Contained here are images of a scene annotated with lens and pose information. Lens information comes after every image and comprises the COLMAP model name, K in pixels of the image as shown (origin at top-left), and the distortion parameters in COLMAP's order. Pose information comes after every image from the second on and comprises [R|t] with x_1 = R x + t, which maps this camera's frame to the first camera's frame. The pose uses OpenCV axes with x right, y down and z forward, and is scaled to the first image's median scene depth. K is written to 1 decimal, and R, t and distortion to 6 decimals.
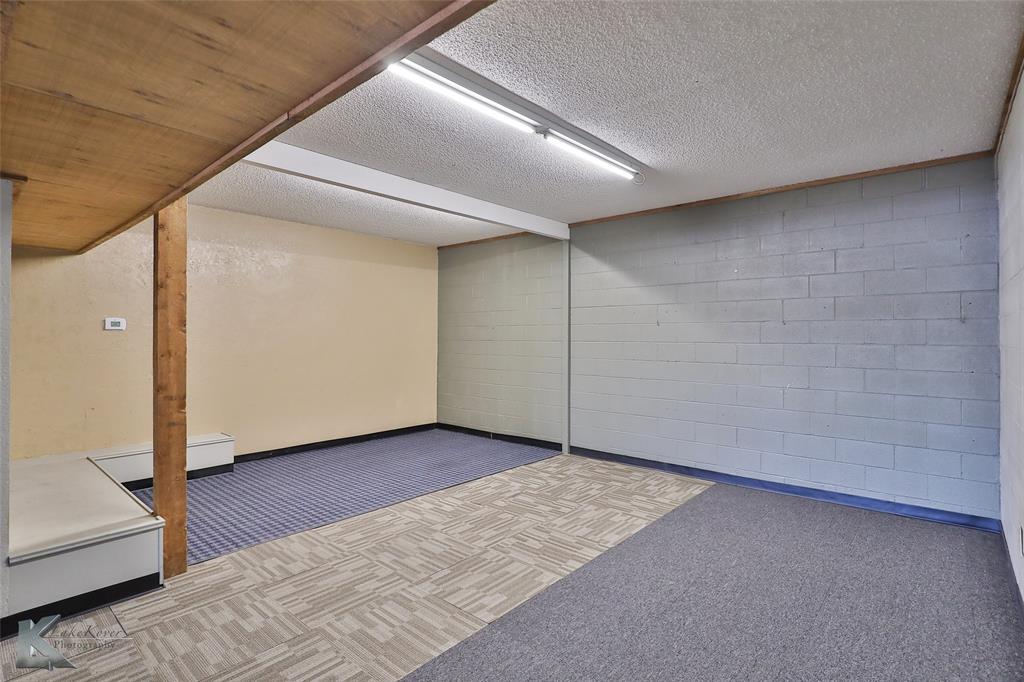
lens RADIAL K [[500.6, 0, 514.2], [0, 500.6, 339.7], [0, 0, 1]] dist [-0.010683, 0.000365]
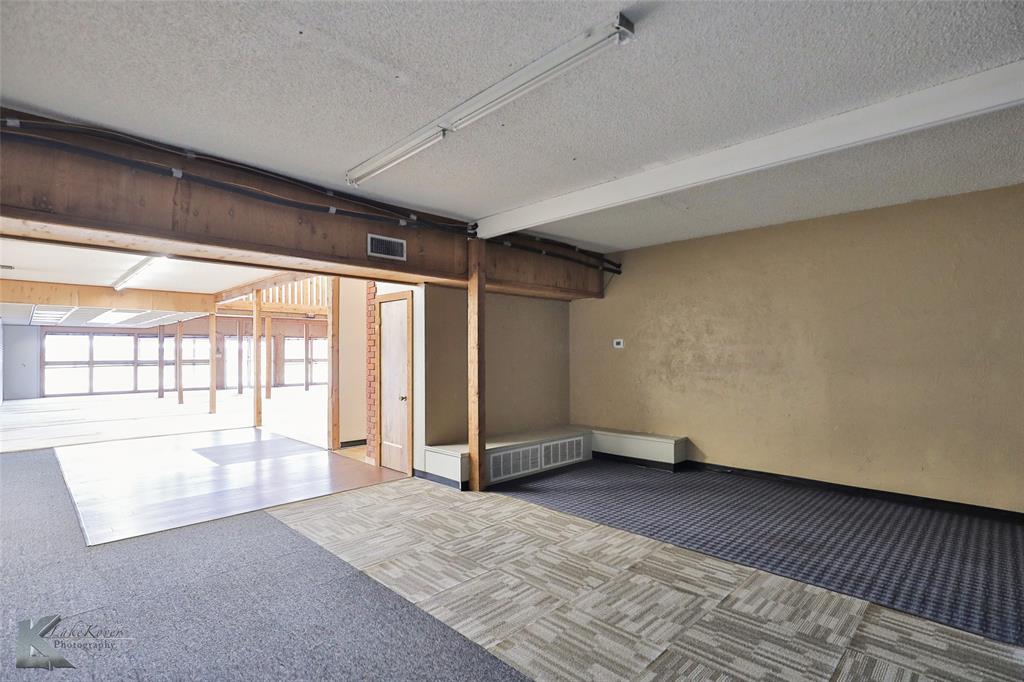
lens RADIAL K [[500.6, 0, 514.2], [0, 500.6, 344.8], [0, 0, 1]] dist [-0.010683, 0.000365]
pose [[-0.064582, -0.019190, -0.997728, 0.723467], [-0.014136, 0.999732, -0.018314, 0.003931], [0.997812, 0.012921, -0.064836, 0.874853]]
